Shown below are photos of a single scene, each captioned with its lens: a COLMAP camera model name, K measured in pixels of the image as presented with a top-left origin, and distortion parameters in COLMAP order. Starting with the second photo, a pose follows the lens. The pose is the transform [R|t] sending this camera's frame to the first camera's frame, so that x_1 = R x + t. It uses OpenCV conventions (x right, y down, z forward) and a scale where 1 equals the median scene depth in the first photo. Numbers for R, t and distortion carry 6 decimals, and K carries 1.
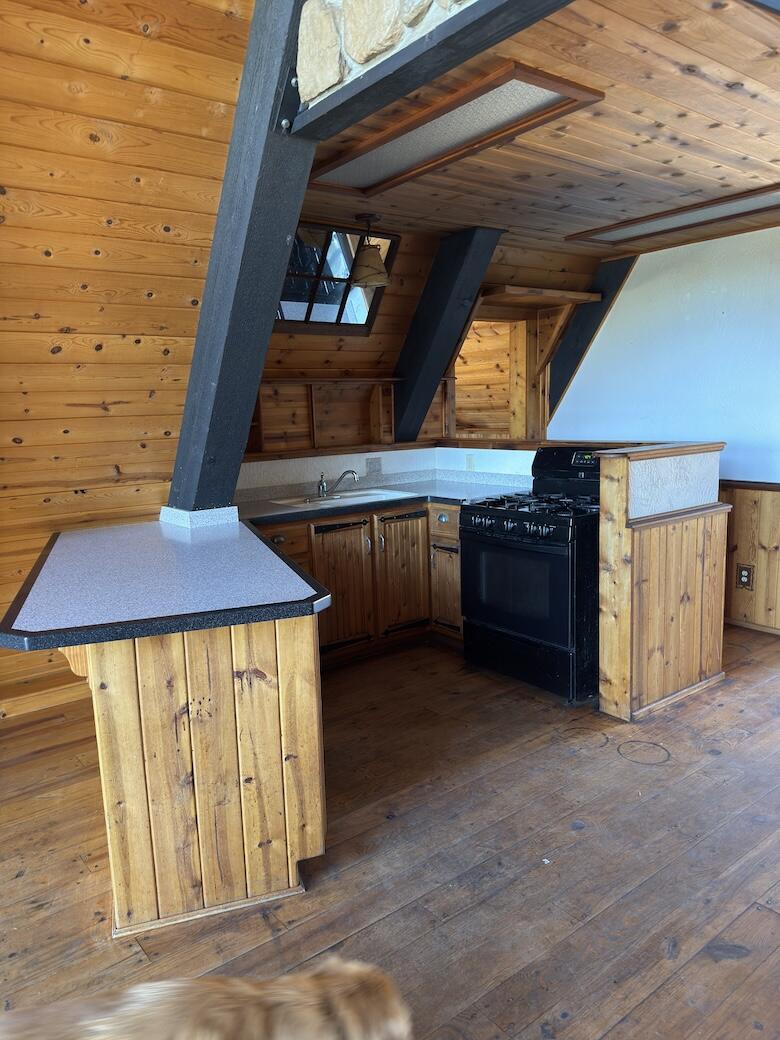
lens RADIAL K [[734.7, 0, 387.3], [0, 734.7, 528.9], [0, 0, 1]] dist [0.009209, -0.012556]
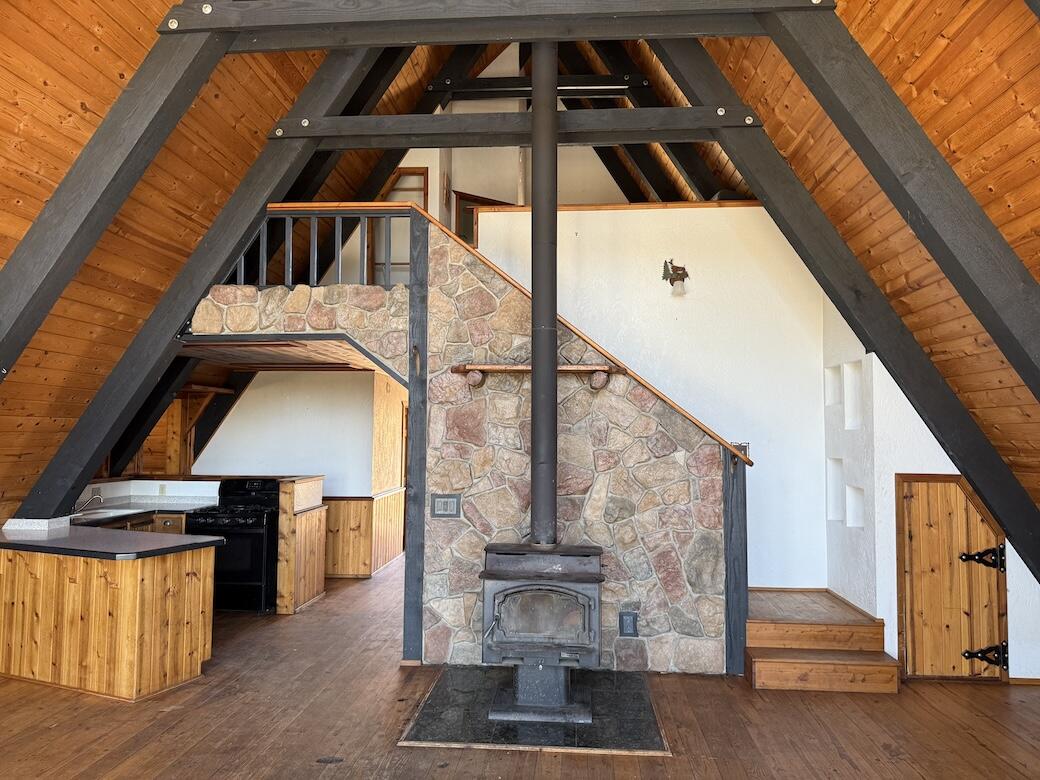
lens RADIAL K [[731.4, 0, 518.5], [0, 731.4, 391.2], [0, 0, 1]] dist [-0.002361, 0.002941]
pose [[0.669666, 0.083649, 0.737937, -0.787112], [0.092384, 0.976536, -0.194533, 0.110732], [-0.736894, 0.198446, 0.646225, -0.871895]]
